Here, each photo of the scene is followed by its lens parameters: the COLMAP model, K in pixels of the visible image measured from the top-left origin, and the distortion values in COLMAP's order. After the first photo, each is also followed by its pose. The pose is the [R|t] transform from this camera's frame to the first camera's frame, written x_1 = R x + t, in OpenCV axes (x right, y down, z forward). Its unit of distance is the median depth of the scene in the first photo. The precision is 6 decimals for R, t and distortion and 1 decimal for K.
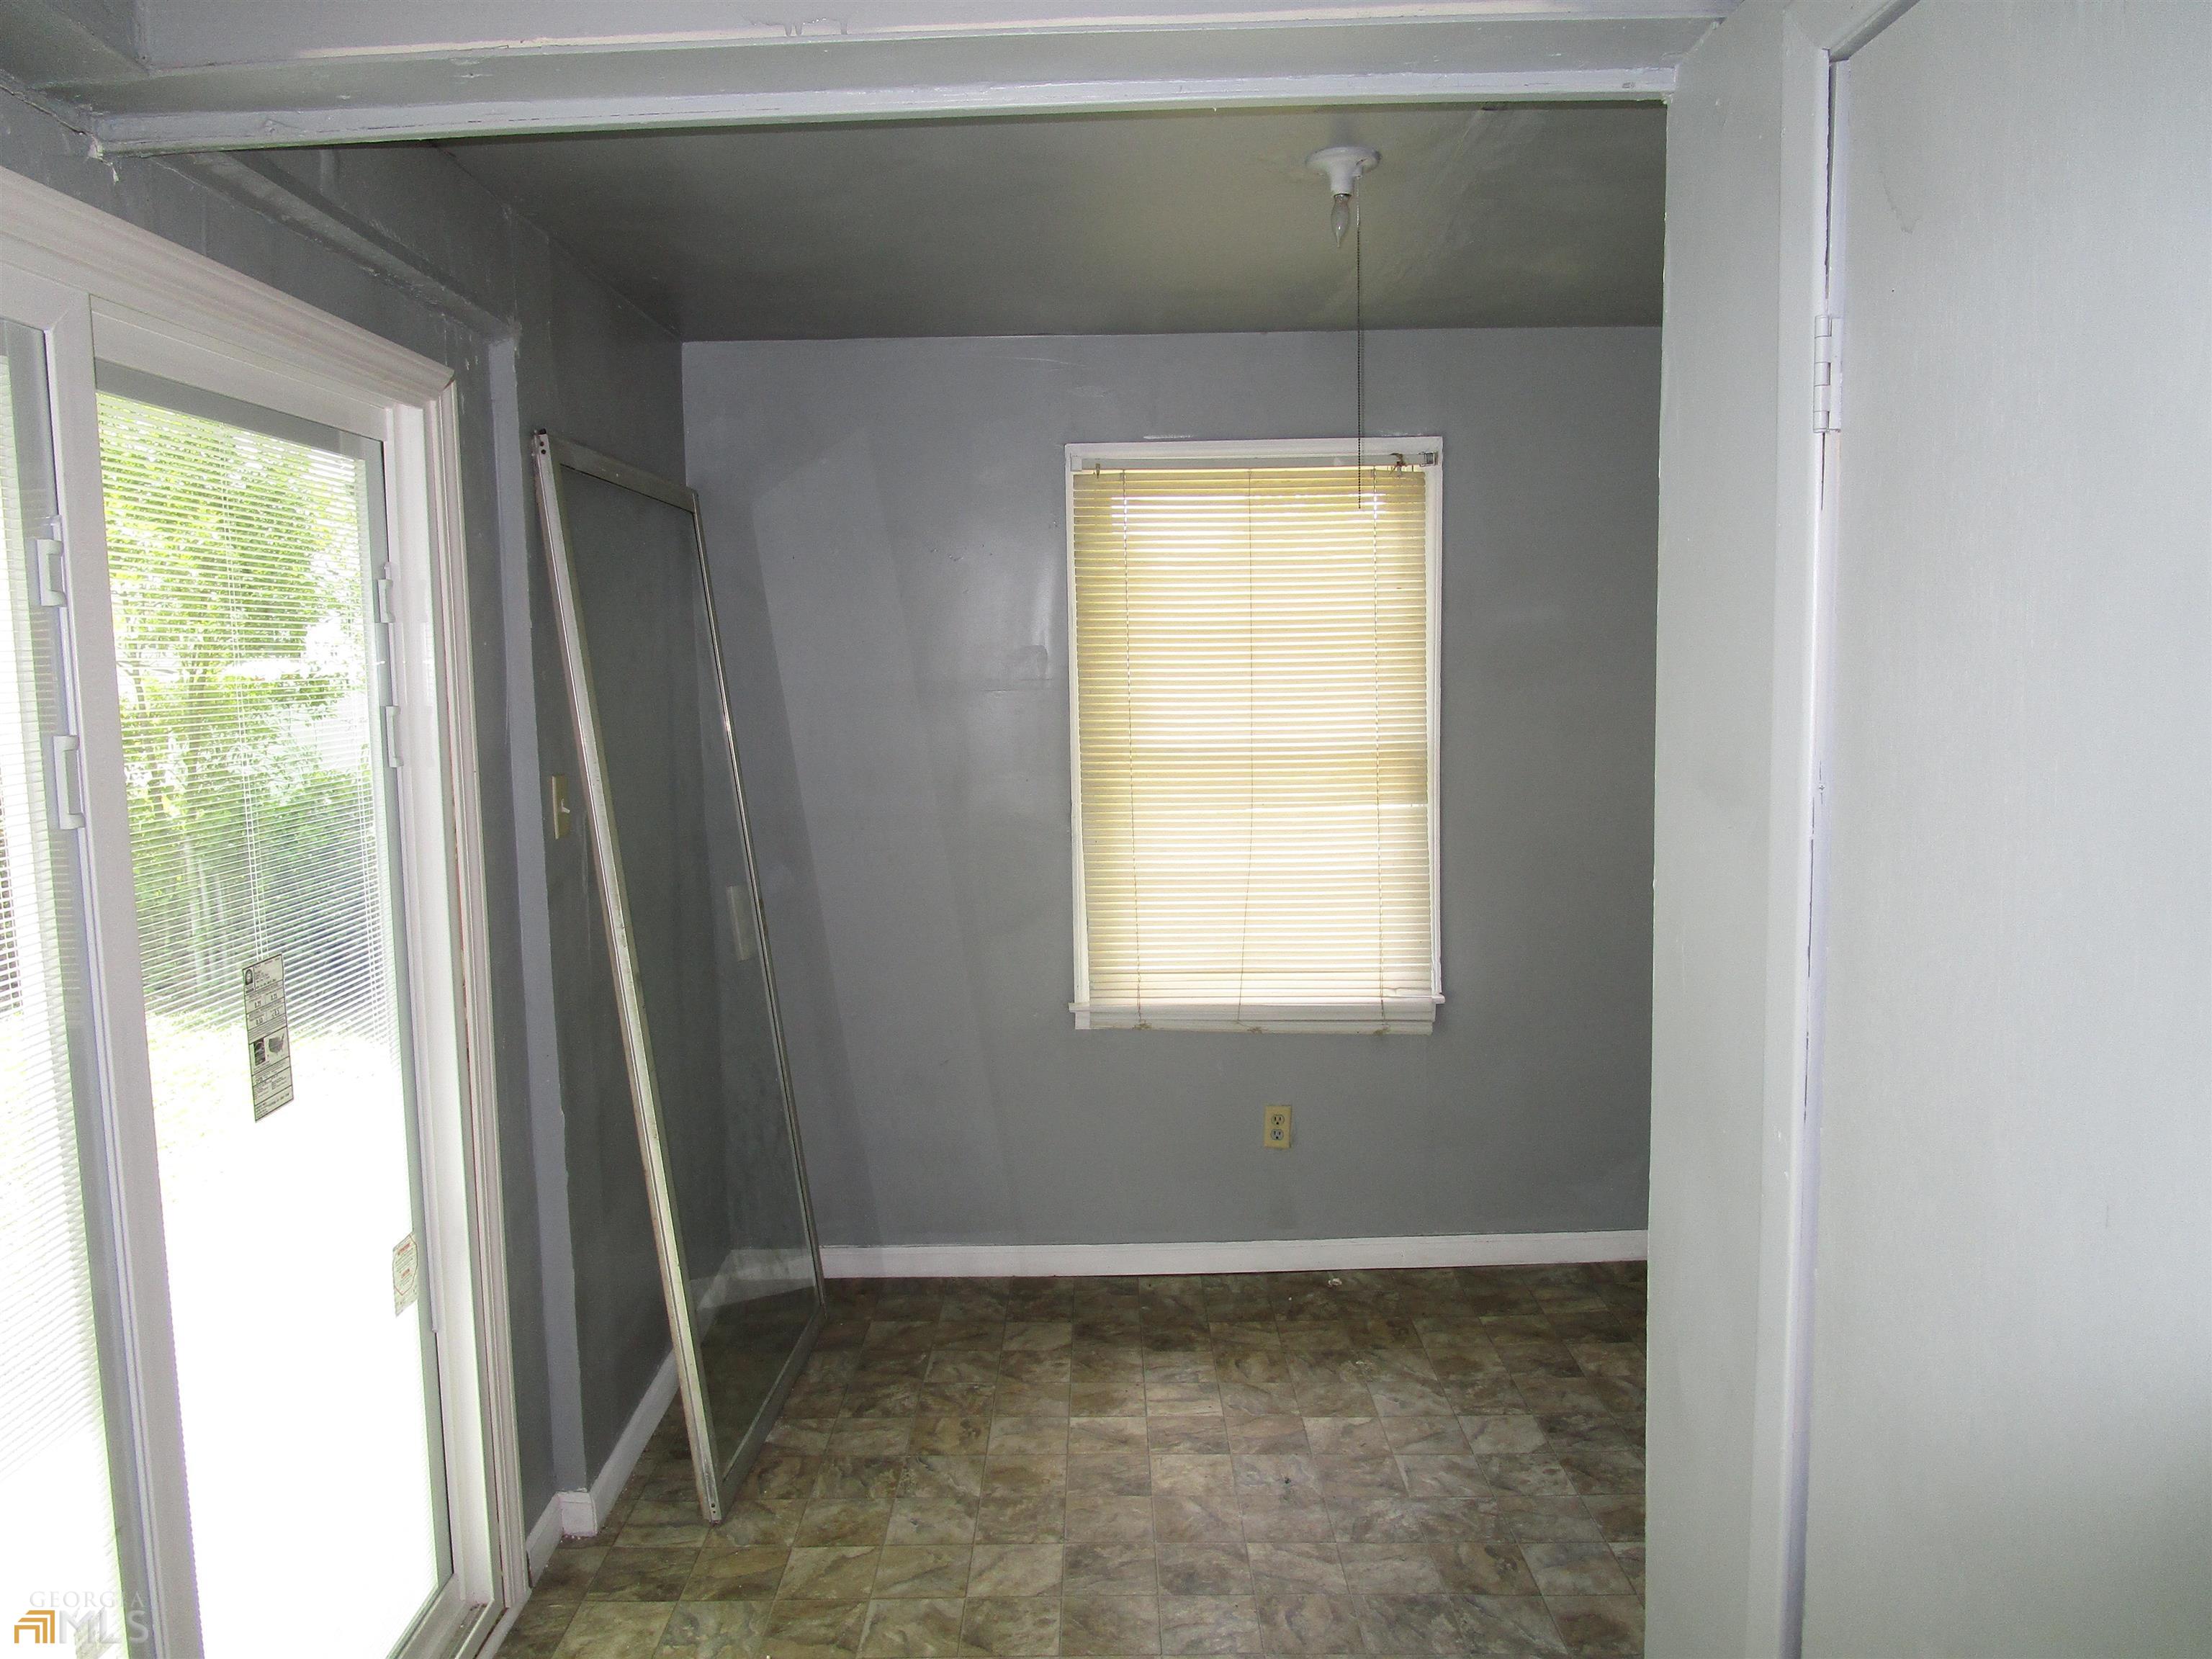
lens RADIAL K [[1582.2, 0, 1102.5], [0, 1582.2, 830.3], [0, 0, 1]] dist [-0.029121, 0.012901]
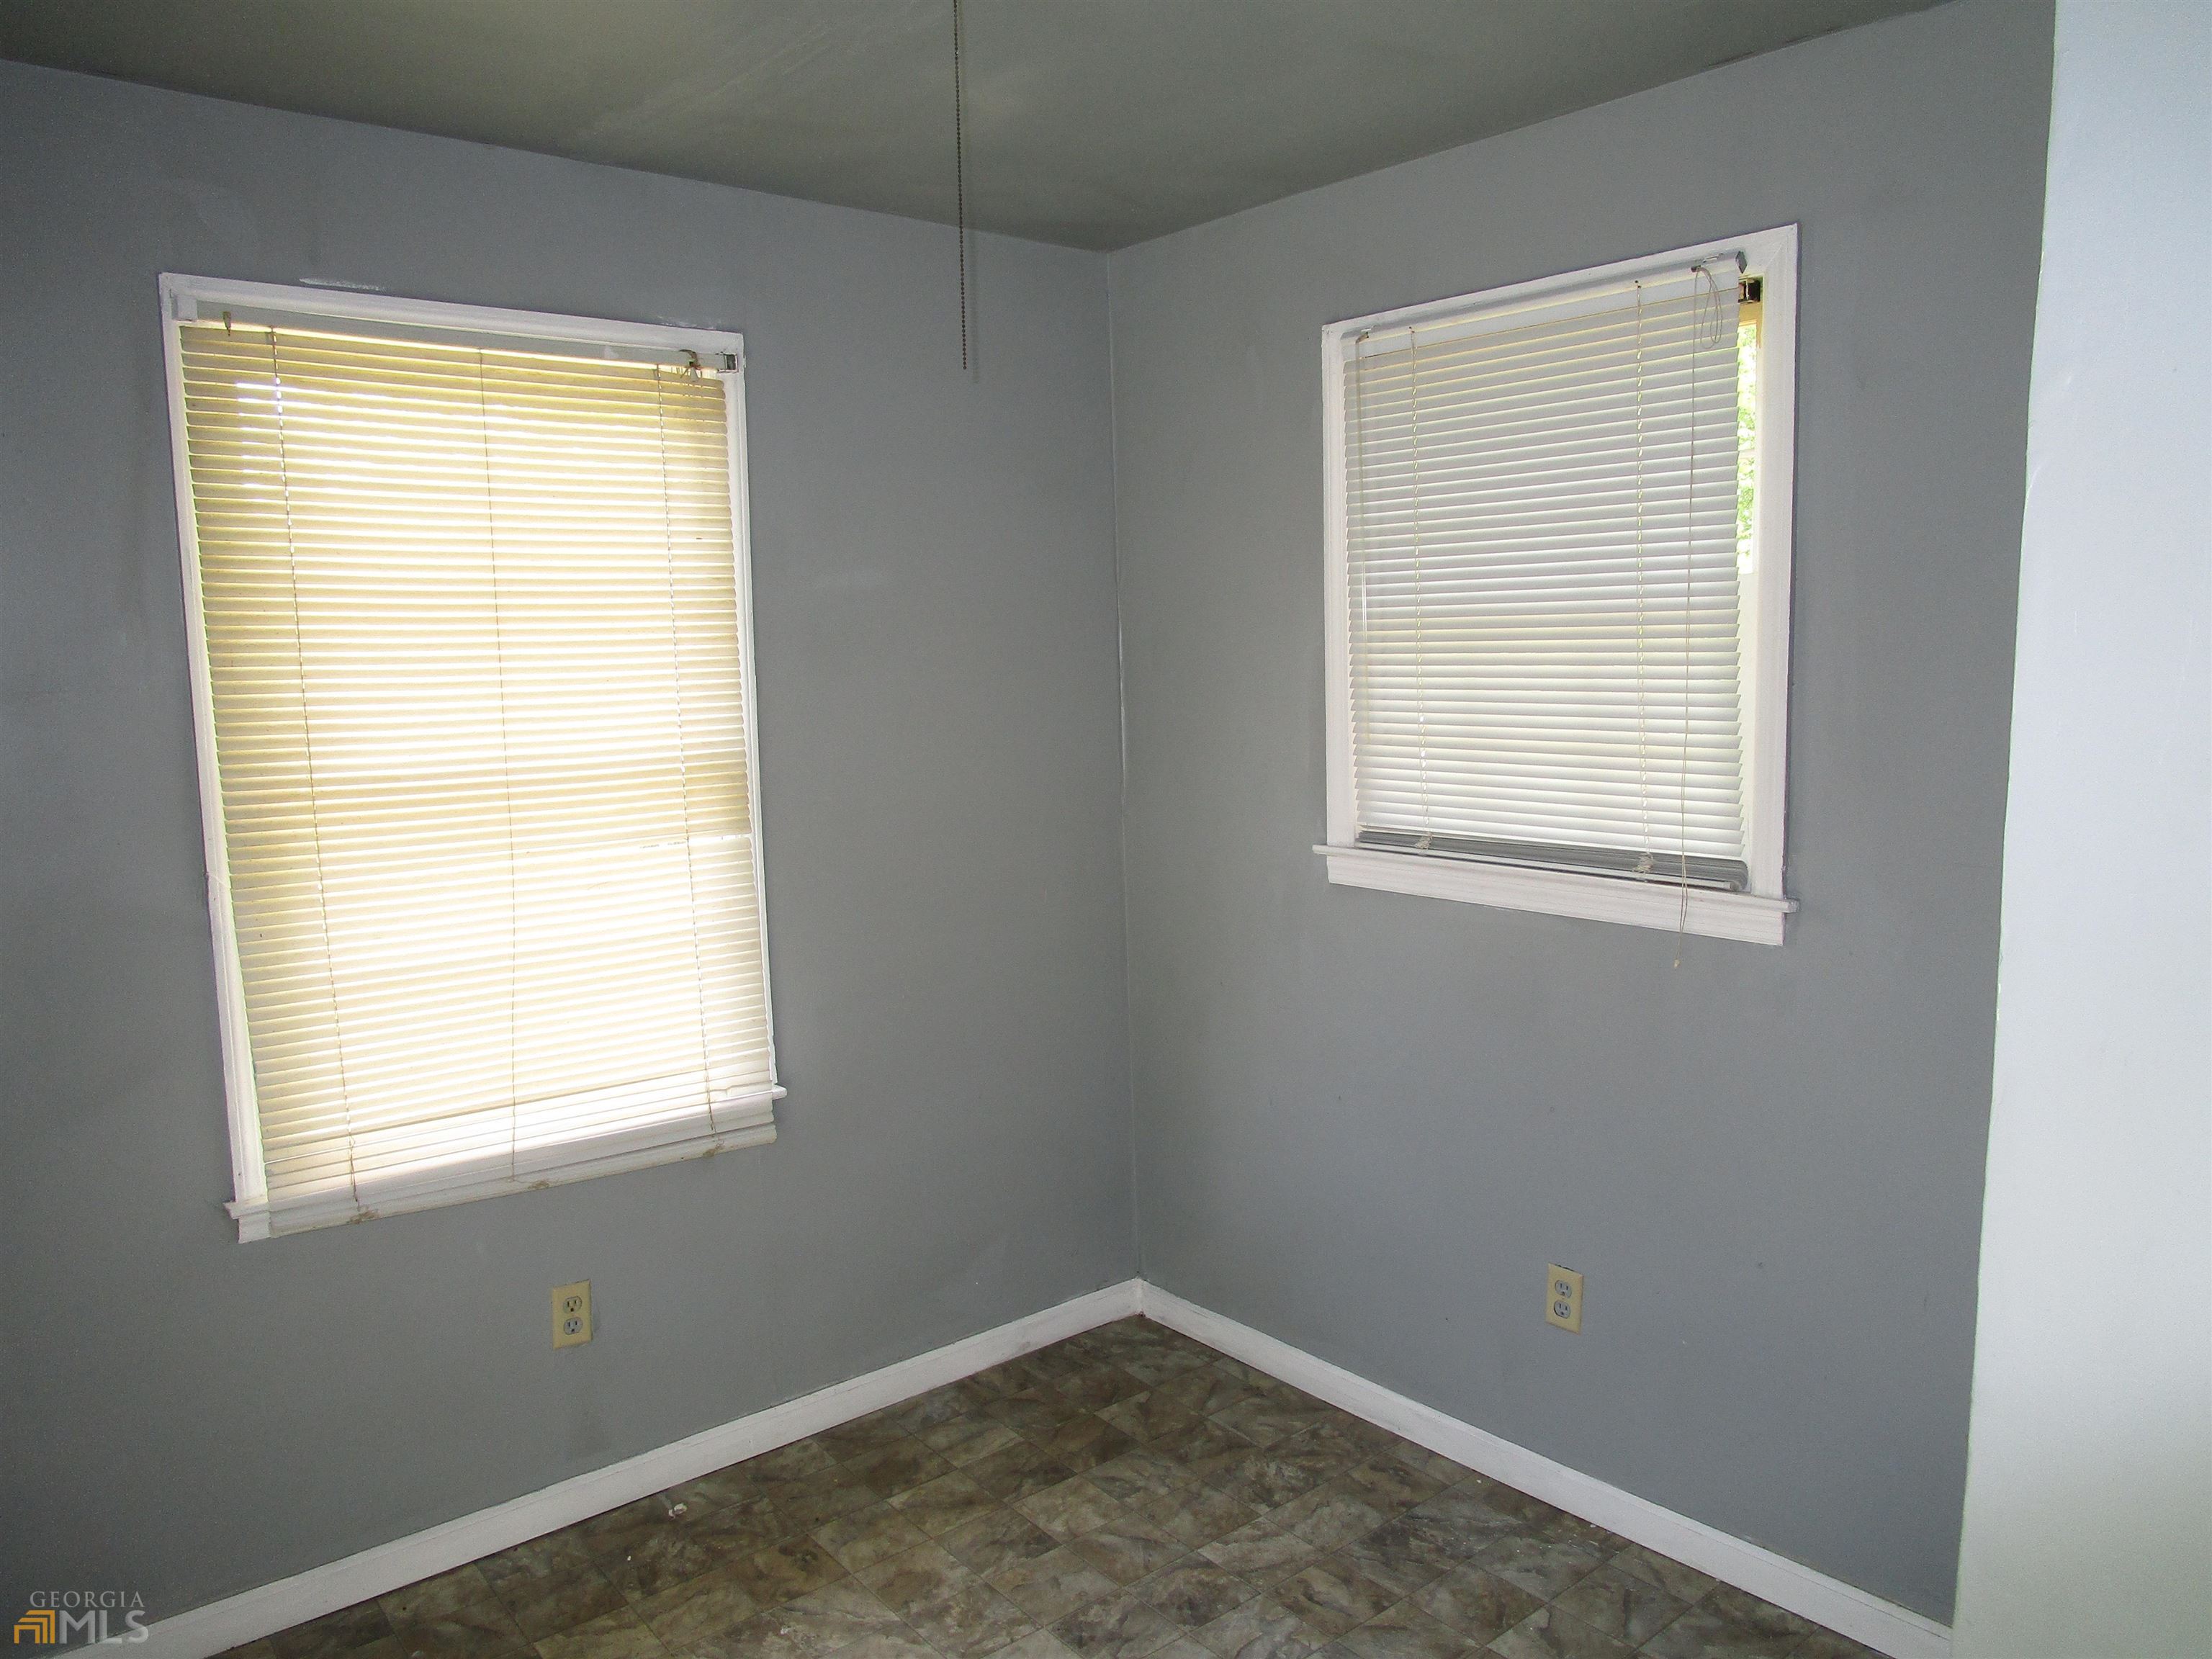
lens RADIAL K [[1582.2, 0, 1105.2], [0, 1582.2, 830.6], [0, 0, 1]] dist [-0.029121, 0.012901]
pose [[0.780095, -0.073333, 0.621348, -0.124266], [0.074901, 0.996911, 0.023620, -0.023168], [-0.621161, 0.028114, 0.783179, 0.321405]]
